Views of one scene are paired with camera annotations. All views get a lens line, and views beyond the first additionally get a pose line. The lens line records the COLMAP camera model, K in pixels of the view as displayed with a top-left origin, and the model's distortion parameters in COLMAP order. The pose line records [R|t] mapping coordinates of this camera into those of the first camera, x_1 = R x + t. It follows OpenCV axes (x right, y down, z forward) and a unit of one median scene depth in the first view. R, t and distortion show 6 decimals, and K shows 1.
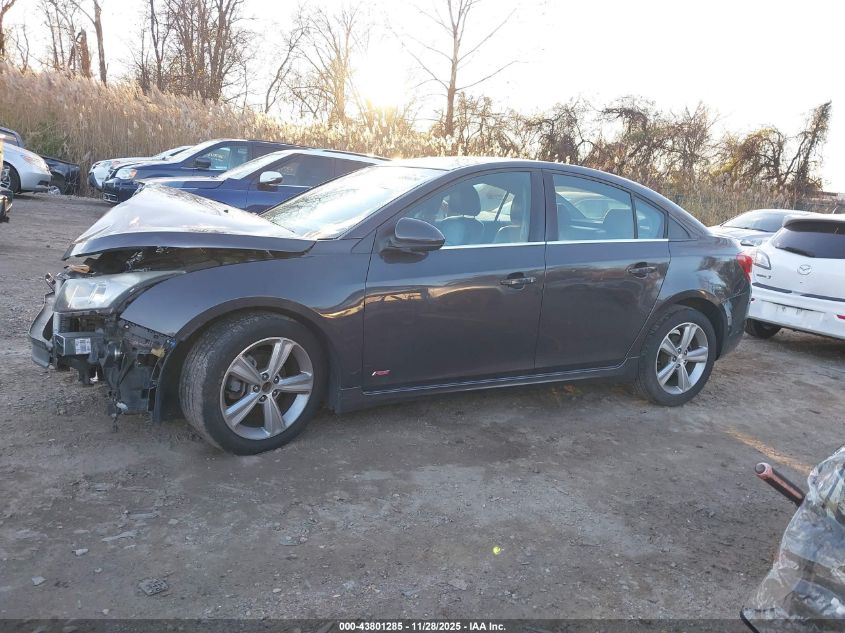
lens RADIAL K [[682.0, 0, 425.2], [0, 682.0, 319.1], [0, 0, 1]] dist [0.044010, -0.084765]
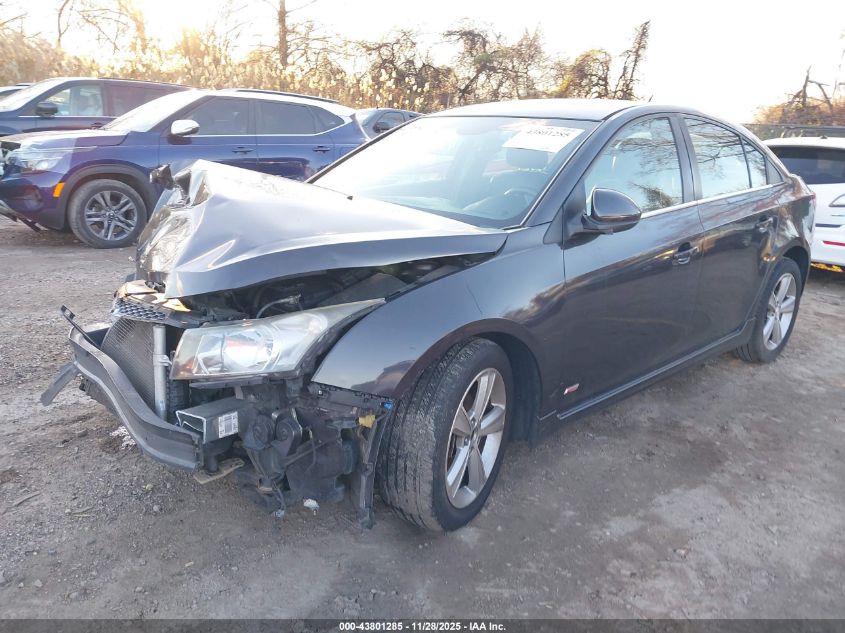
lens RADIAL K [[688.9, 0, 442.4], [0, 688.9, 313.9], [0, 0, 1]] dist [0.084896, -0.170253]
pose [[0.960768, -0.116199, 0.251837, -0.406583], [0.093486, 0.990547, 0.100389, -0.103359], [-0.261121, -0.072907, 0.962549, 0.268894]]
